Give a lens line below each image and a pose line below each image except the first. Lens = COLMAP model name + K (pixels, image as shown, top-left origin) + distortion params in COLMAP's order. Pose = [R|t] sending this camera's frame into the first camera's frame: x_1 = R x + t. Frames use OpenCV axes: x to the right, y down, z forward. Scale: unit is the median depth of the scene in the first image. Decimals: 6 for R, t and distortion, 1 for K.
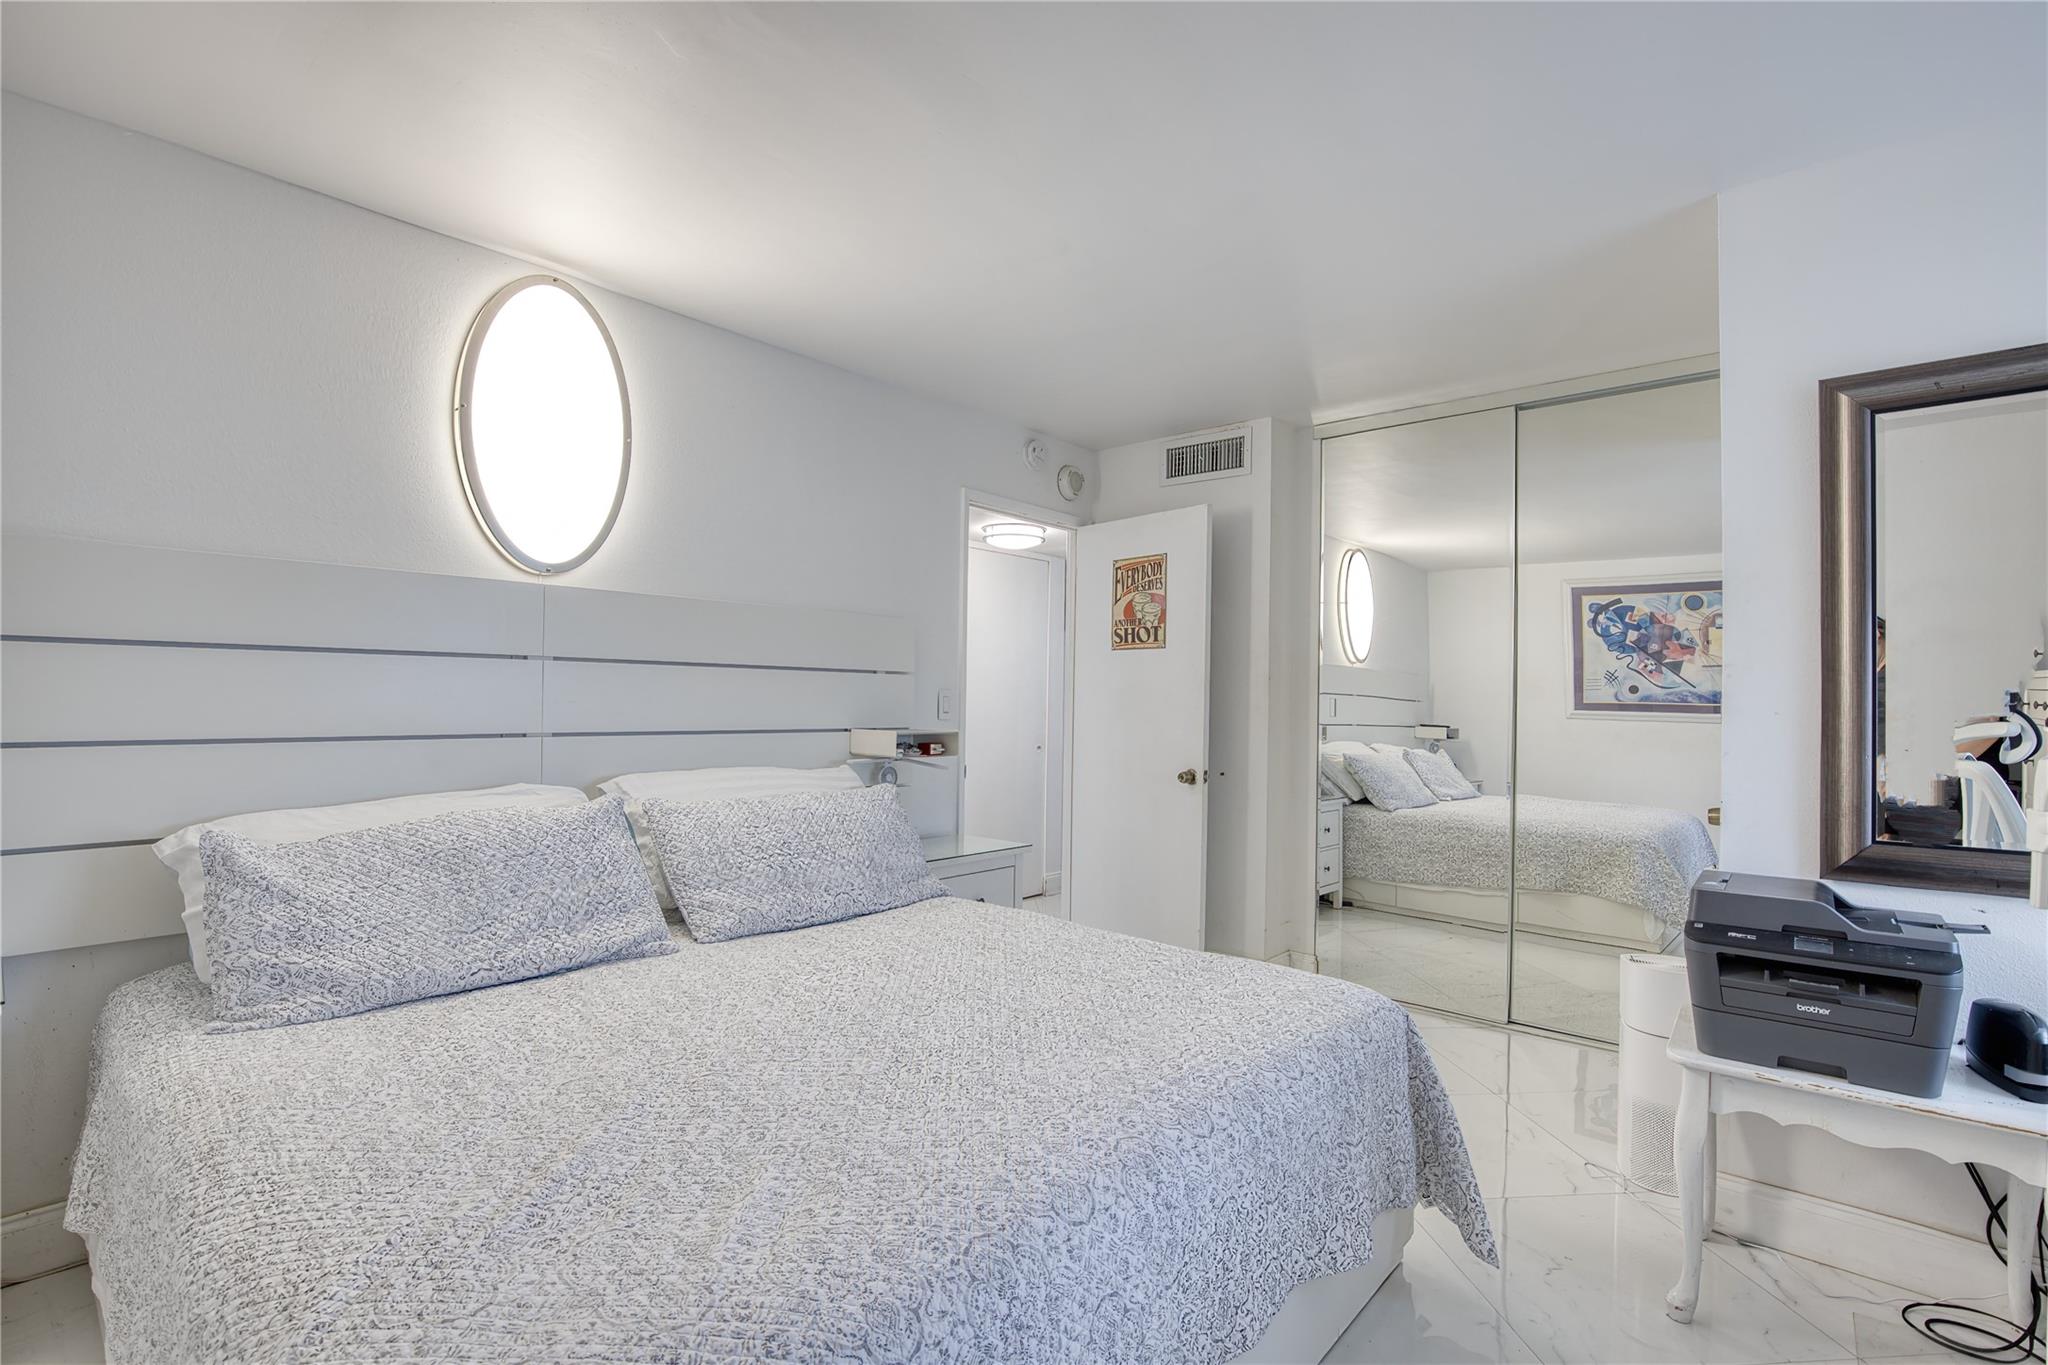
lens RADIAL K [[939.2, 0, 1019.9], [0, 939.2, 696.0], [0, 0, 1]] dist [-0.034920, 0.007232]
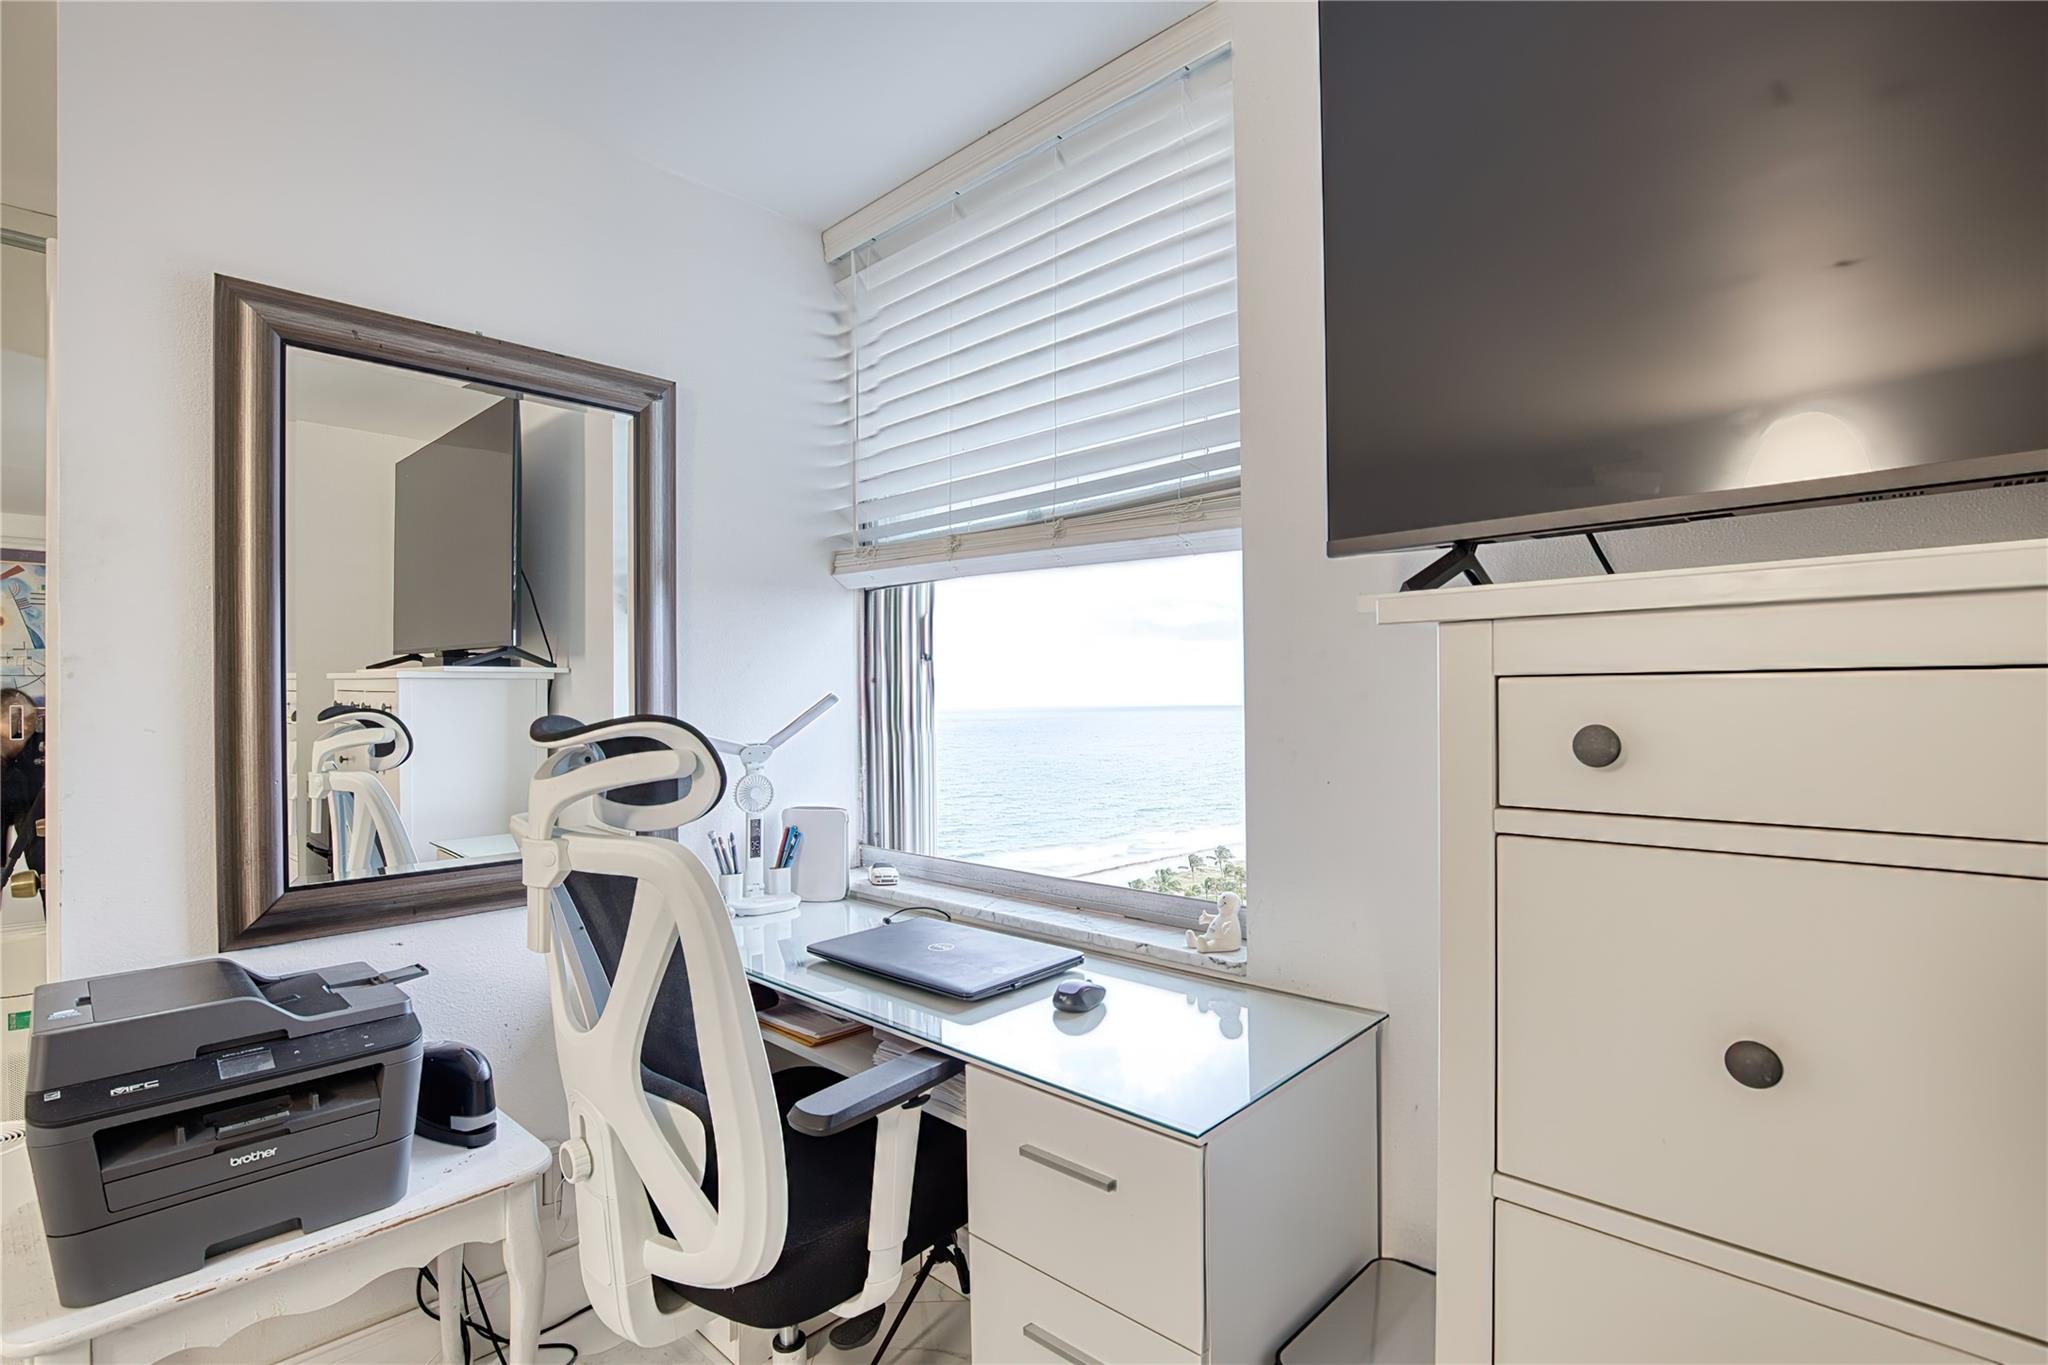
lens RADIAL K [[939.2, 0, 1019.9], [0, 939.2, 696.0], [0, 0, 1]] dist [-0.034920, 0.007232]
pose [[0.044876, -0.005709, 0.998976, 0.185379], [0.006345, 0.999965, 0.005430, -0.007263], [-0.998972, 0.006094, 0.044911, 0.355701]]
